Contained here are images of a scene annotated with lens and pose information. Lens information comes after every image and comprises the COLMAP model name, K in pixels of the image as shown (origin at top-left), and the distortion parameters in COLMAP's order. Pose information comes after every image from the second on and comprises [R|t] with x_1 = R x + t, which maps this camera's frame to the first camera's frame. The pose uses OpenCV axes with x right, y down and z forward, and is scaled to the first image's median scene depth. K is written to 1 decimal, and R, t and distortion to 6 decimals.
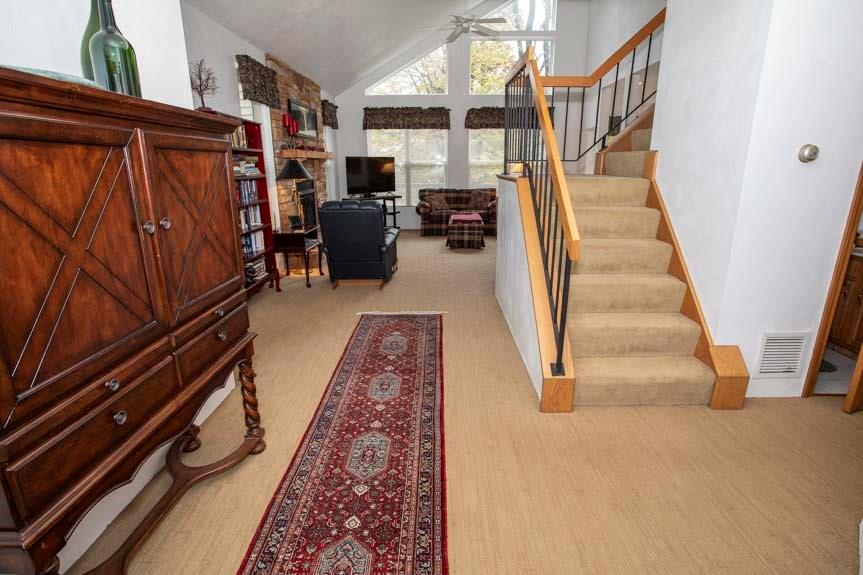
lens RADIAL K [[429.0, 0, 431.5], [0, 429.0, 287.5], [0, 0, 1]] dist [-0.076997, 0.000058]
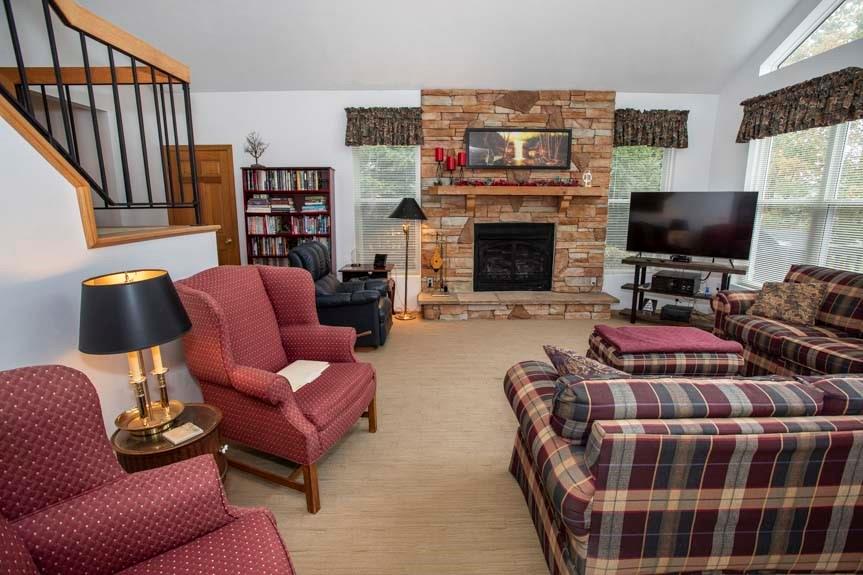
lens RADIAL K [[417.0, 0, 431.5], [0, 417.0, 287.5], [0, 0, 1]] dist [-0.070535, 0.028739]
pose [[0.025334, 0.204454, -0.978548, 0.378986], [-0.277118, 0.941938, 0.189630, -0.187227], [0.960502, 0.266369, 0.080521, 0.634396]]
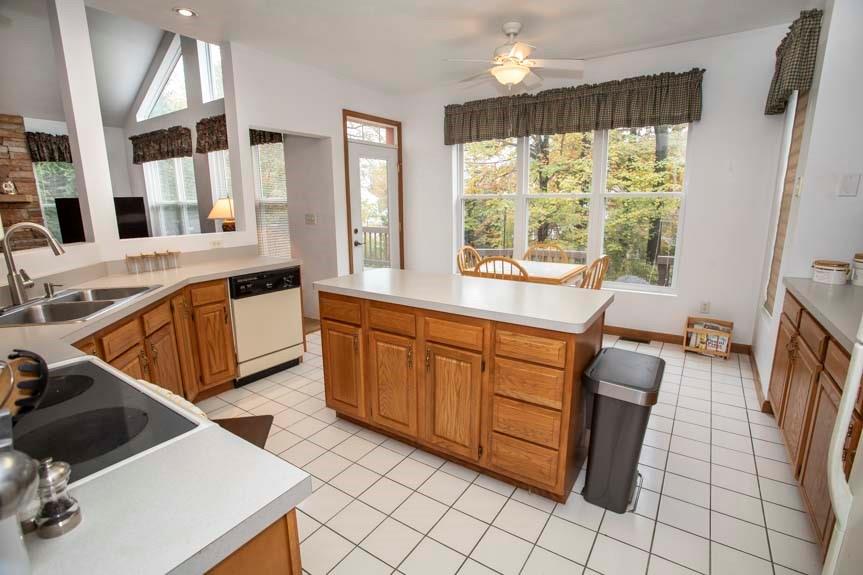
lens RADIAL K [[417.0, 0, 431.5], [0, 417.0, 287.5], [0, 0, 1]] dist [-0.070535, 0.028739]
pose [[0.842502, 0.106179, -0.528125, 0.771744], [-0.142799, 0.989330, -0.028899, -0.196881], [0.519421, 0.099763, 0.848675, 0.665371]]
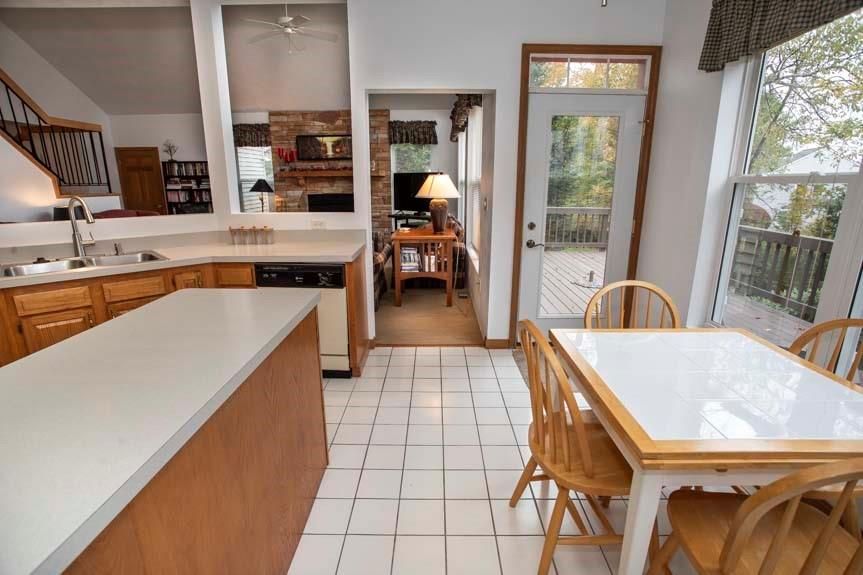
lens RADIAL K [[421.8, 0, 431.5], [0, 421.8, 287.5], [0, 0, 1]] dist [-0.067025, 0.027670]
pose [[0.008908, 0.251713, -0.967761, 0.772228], [-0.275105, 0.931070, 0.239637, -0.289129], [0.961373, 0.264101, 0.077542, 0.978988]]
